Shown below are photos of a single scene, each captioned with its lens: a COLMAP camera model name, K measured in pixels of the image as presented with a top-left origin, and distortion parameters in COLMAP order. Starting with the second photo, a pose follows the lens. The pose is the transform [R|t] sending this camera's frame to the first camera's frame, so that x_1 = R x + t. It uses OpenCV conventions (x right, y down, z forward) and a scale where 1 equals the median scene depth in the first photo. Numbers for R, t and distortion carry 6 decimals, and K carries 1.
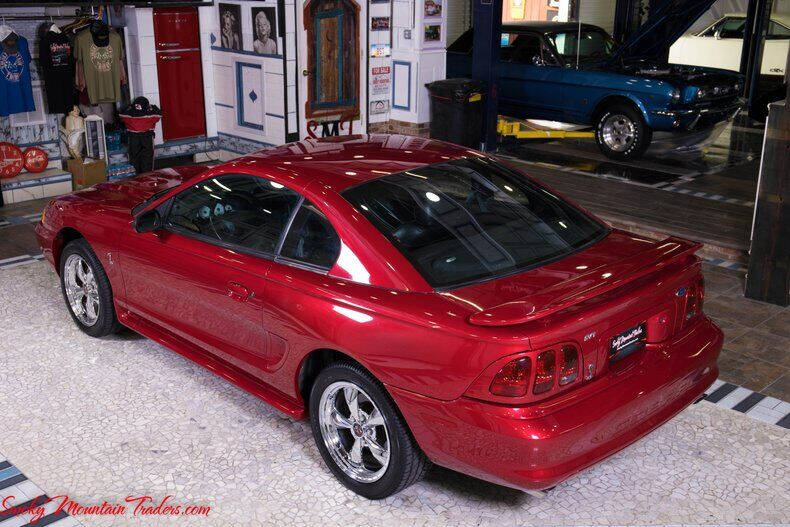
lens RADIAL K [[903.6, 0, 395.0], [0, 903.6, 263.5], [0, 0, 1]] dist [0.013376, 0.028626]
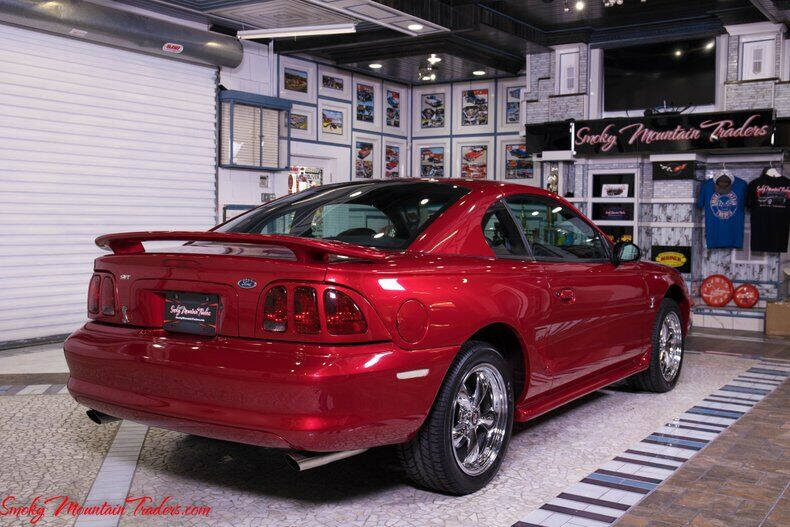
lens RADIAL K [[825.7, 0, 395.0], [0, 825.7, 263.5], [0, 0, 1]] dist [-0.008563, 0.045637]
pose [[0.185872, 0.043857, -0.981595, 0.460608], [-0.314473, 0.949112, -0.017142, -0.005803], [0.930891, 0.311871, 0.190205, 0.425455]]
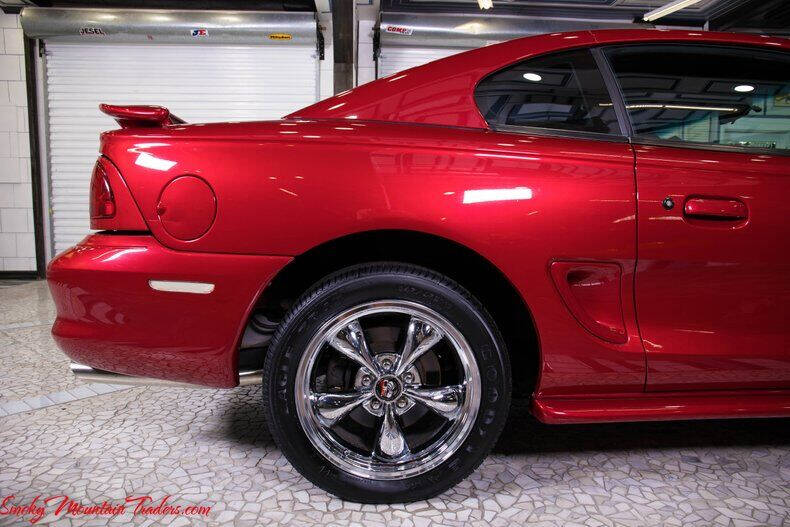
lens RADIAL K [[550.8, 0, 395.0], [0, 550.8, 263.5], [0, 0, 1]] dist [-0.092510, 0.067854]
pose [[-0.650721, 0.044393, -0.758018, 0.218801], [-0.245904, 0.932170, 0.265688, -0.029042], [0.718396, 0.359289, -0.595666, 0.627035]]
